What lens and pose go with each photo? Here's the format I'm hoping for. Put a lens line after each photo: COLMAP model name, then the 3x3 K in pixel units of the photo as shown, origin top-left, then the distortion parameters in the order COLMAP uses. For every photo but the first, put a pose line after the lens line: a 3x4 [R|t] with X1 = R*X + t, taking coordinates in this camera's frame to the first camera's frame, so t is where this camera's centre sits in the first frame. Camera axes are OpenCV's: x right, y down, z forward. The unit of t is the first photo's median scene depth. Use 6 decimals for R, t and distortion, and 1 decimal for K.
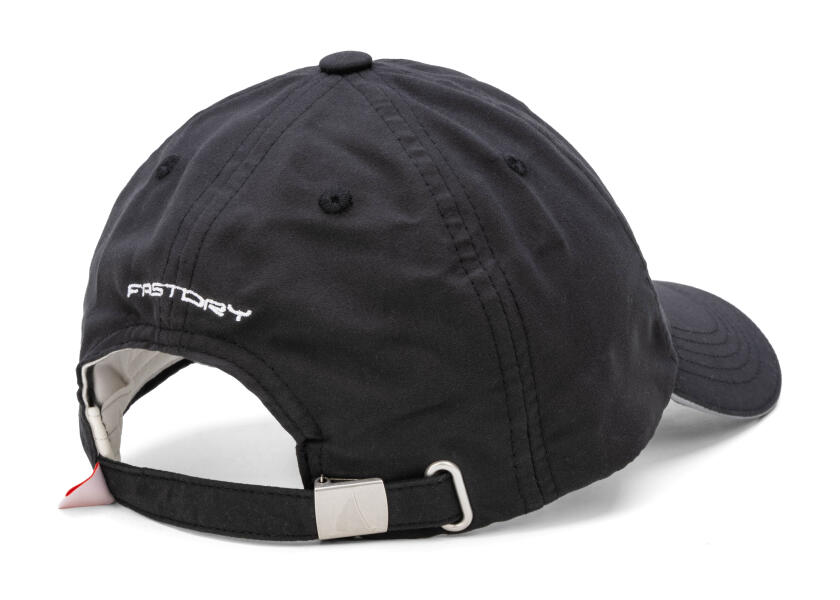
lens RADIAL K [[2870.1, 0, 420.0], [0, 2870.1, 300.0], [0, 0, 1]] dist [-0.094760, -2.243756]
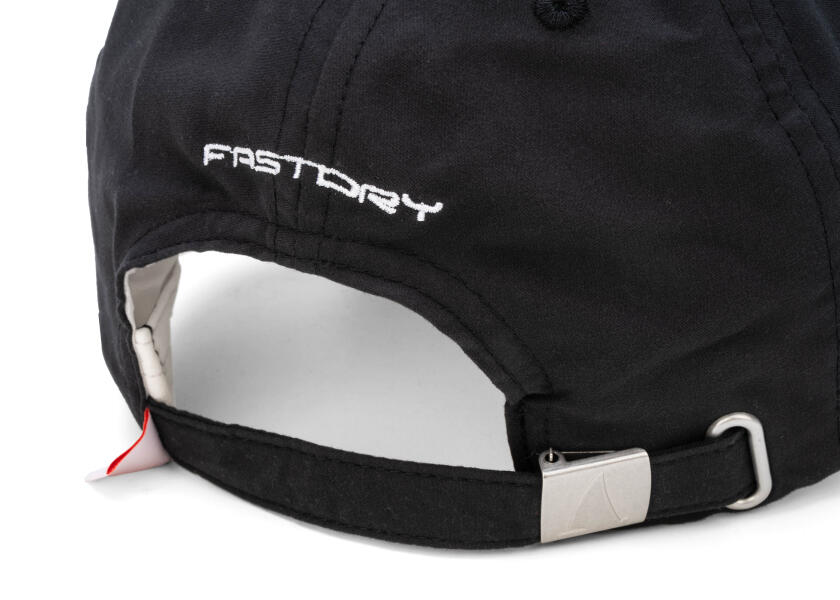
lens RADIAL K [[2870.1, 0, 420.0], [0, 2870.1, 300.0], [0, 0, 1]] dist [-0.094760, -2.243756]
pose [[0.989369, -0.056952, 0.133812, -0.143433], [0.029721, 0.979892, 0.197302, -0.094247], [-0.142358, -0.191227, 0.971168, 0.404940]]
